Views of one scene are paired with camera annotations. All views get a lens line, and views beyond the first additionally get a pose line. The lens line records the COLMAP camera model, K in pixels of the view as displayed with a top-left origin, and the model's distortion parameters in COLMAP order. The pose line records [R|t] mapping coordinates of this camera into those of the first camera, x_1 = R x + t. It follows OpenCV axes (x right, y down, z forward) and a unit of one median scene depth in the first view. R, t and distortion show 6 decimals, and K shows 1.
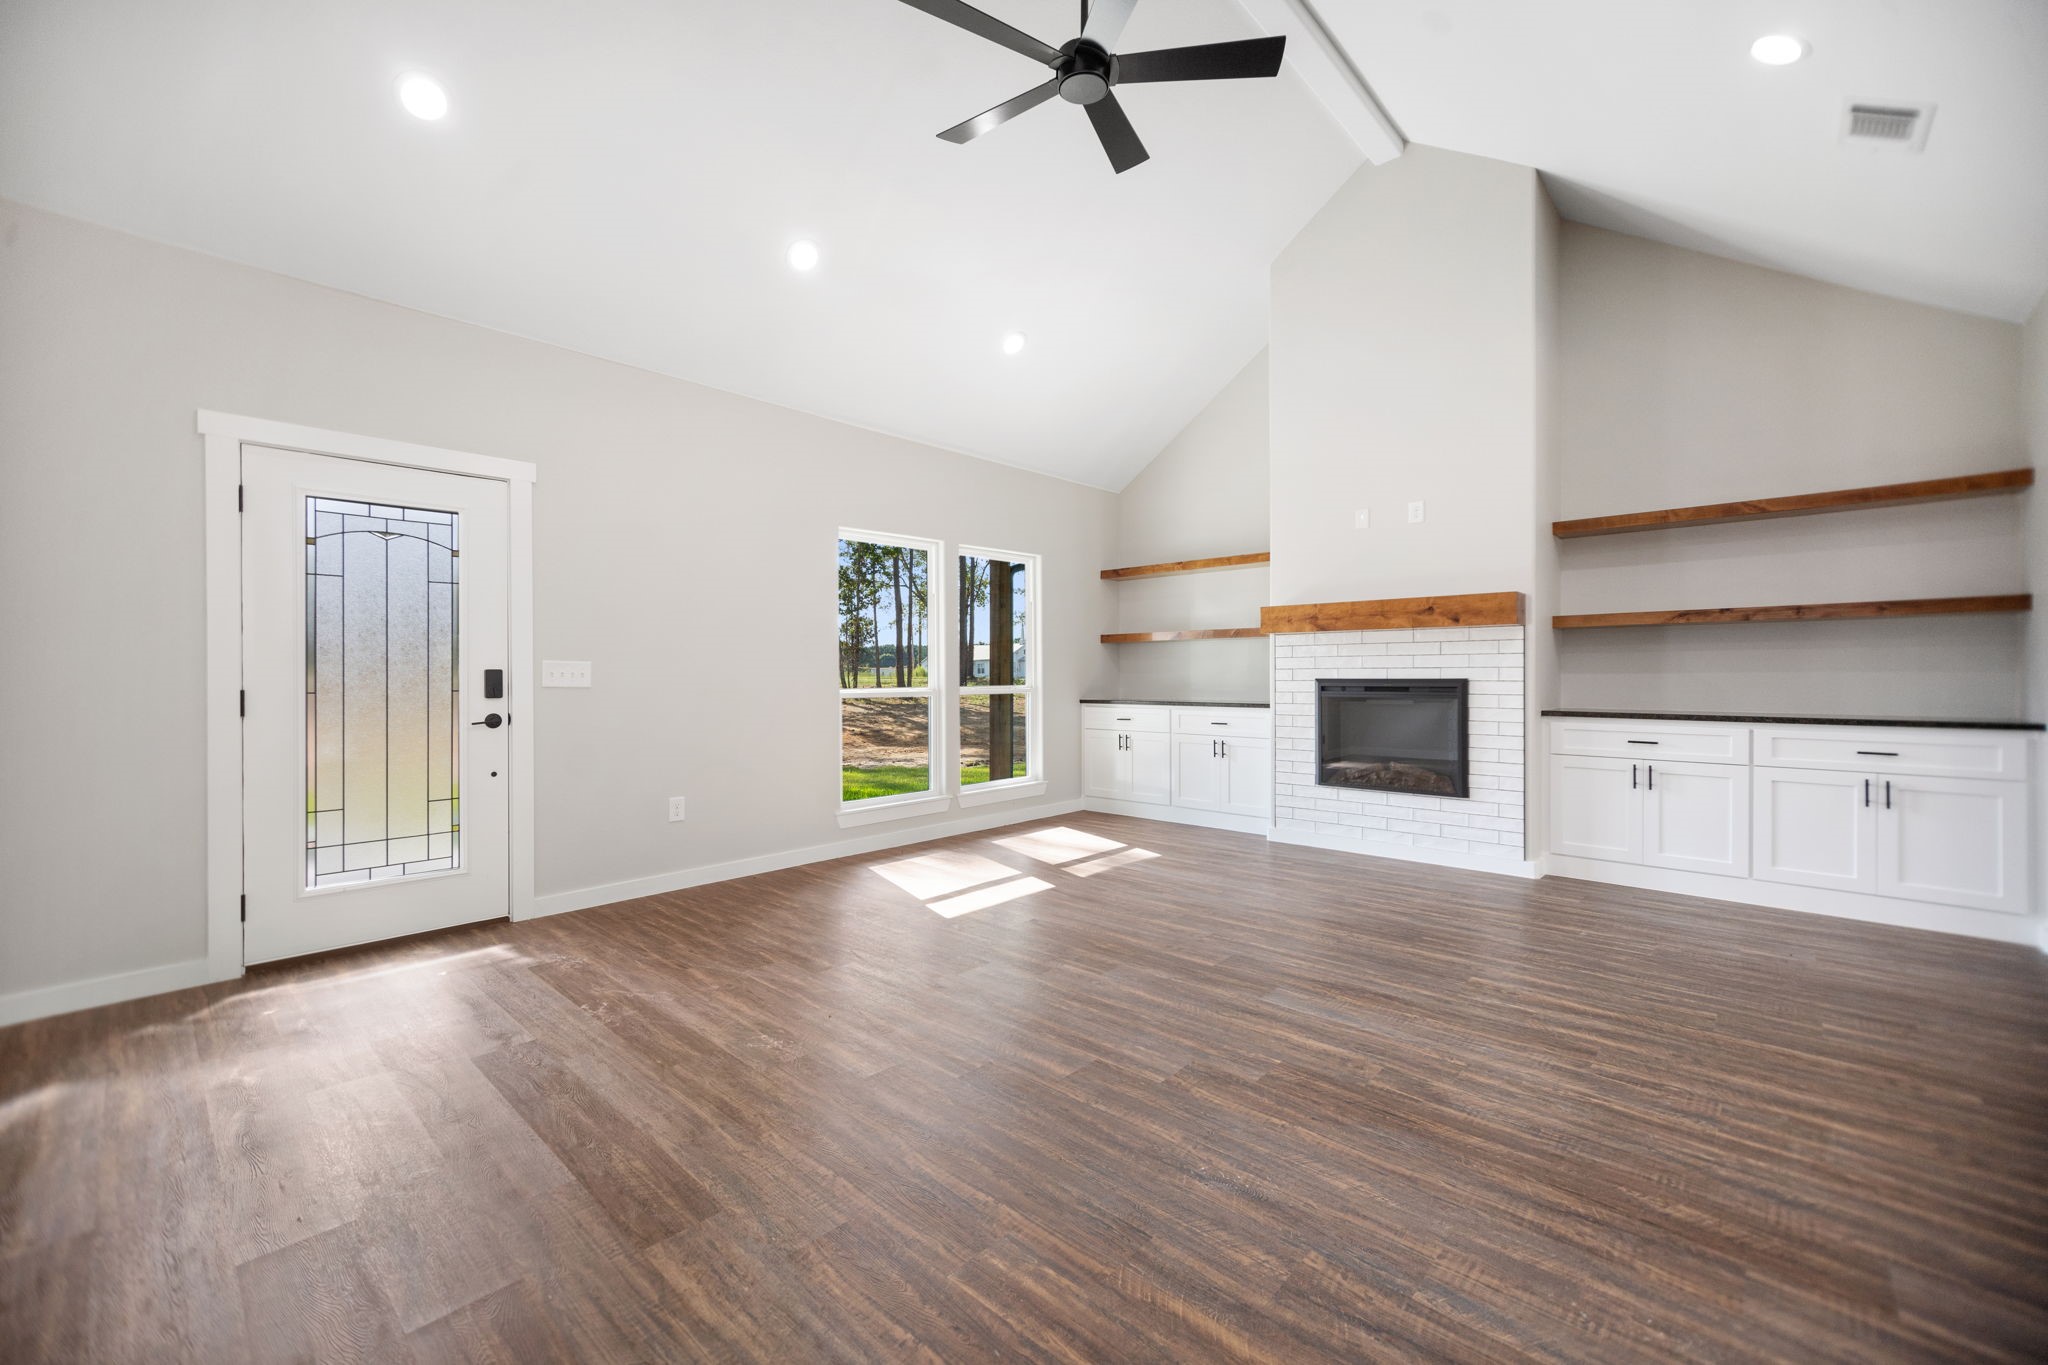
lens RADIAL K [[830.4, 0, 1020.2], [0, 830.4, 680.4], [0, 0, 1]] dist [-0.001530, -0.000180]
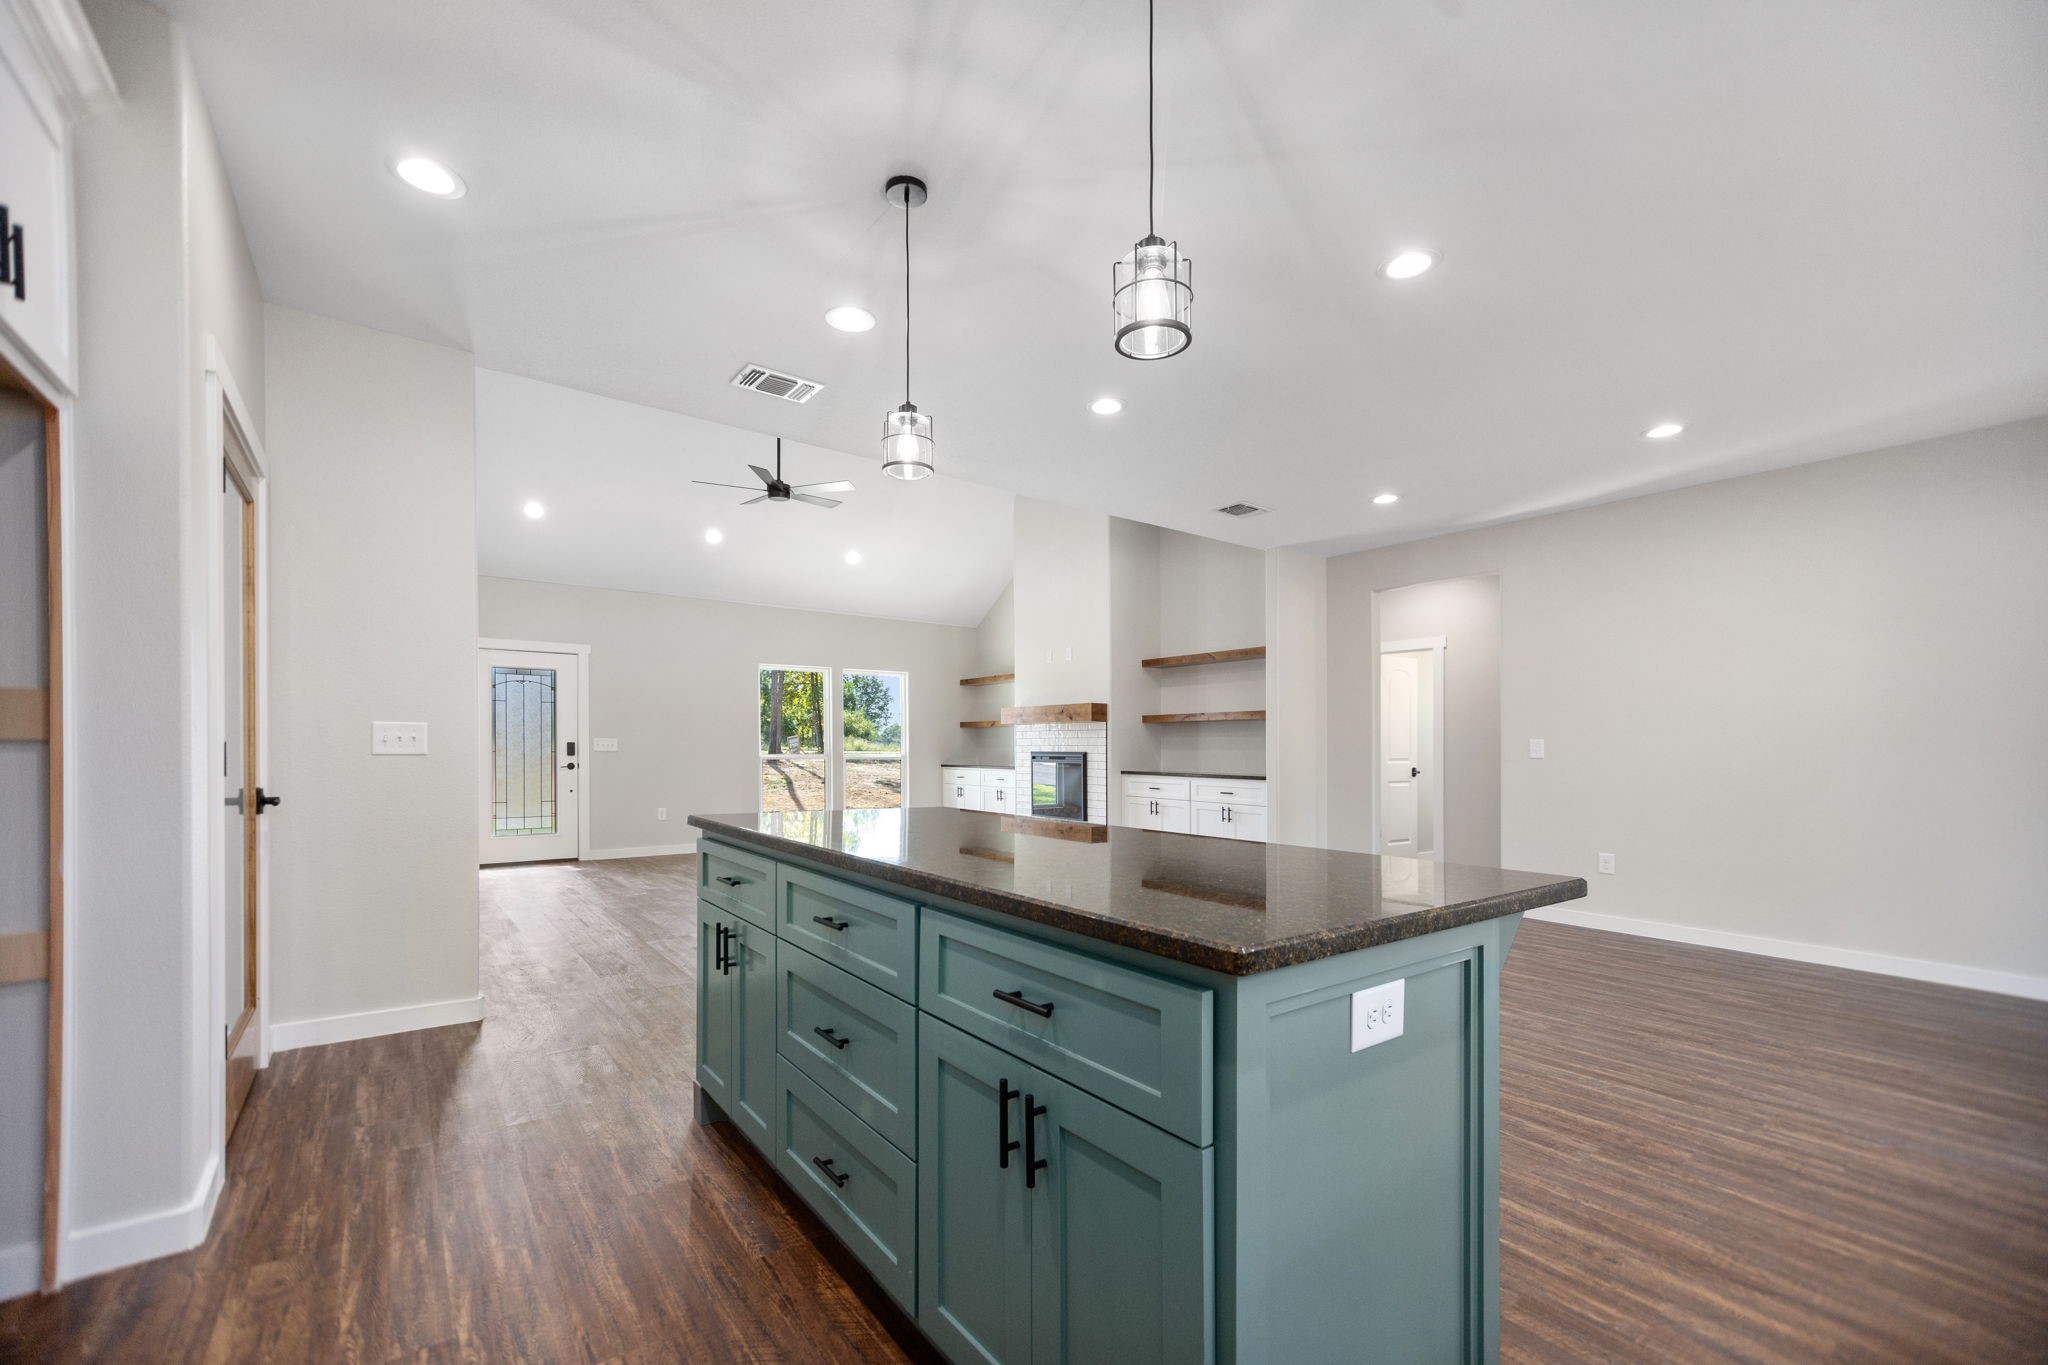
lens RADIAL K [[909.8, 0, 1041.1], [0, 909.8, 755.1], [0, 0, 1]] dist [0.007653, -0.000106]
pose [[0.986240, 0.011586, -0.164915, 0.789836], [-0.011348, 0.999933, 0.002388, 0.000587], [0.164931, -0.000484, 0.986305, -0.932002]]
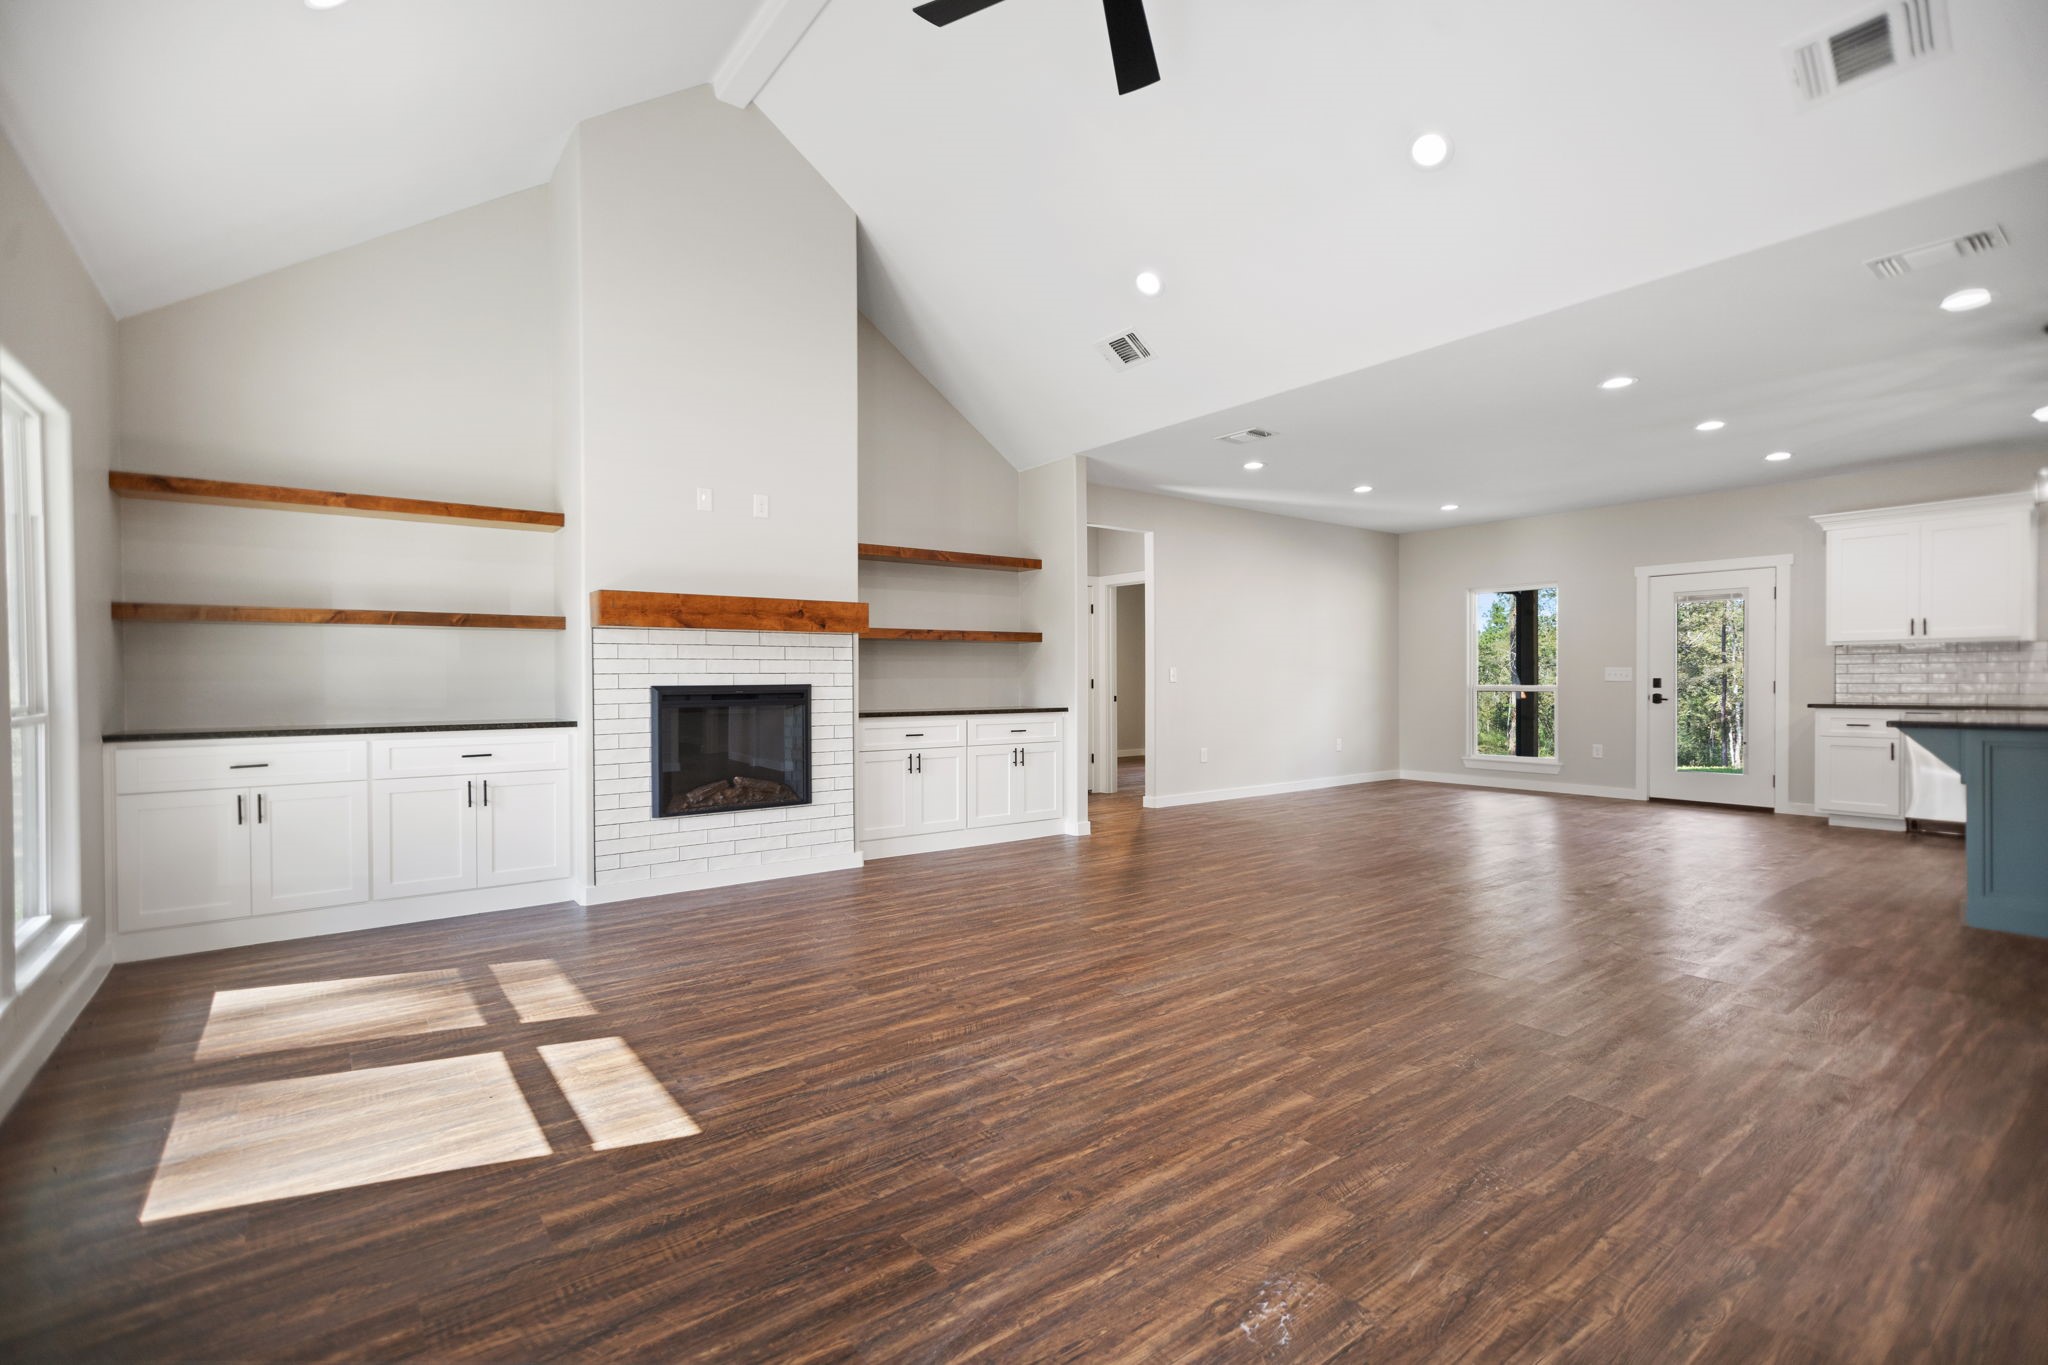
lens RADIAL K [[909.8, 0, 1020.3], [0, 909.8, 685.0], [0, 0, 1]] dist [0.007653, -0.000106]
pose [[0.176928, -0.005103, 0.984211, -0.519953], [0.012777, 0.999914, 0.002887, -0.001232], [-0.984141, 0.012064, 0.176978, 0.578225]]
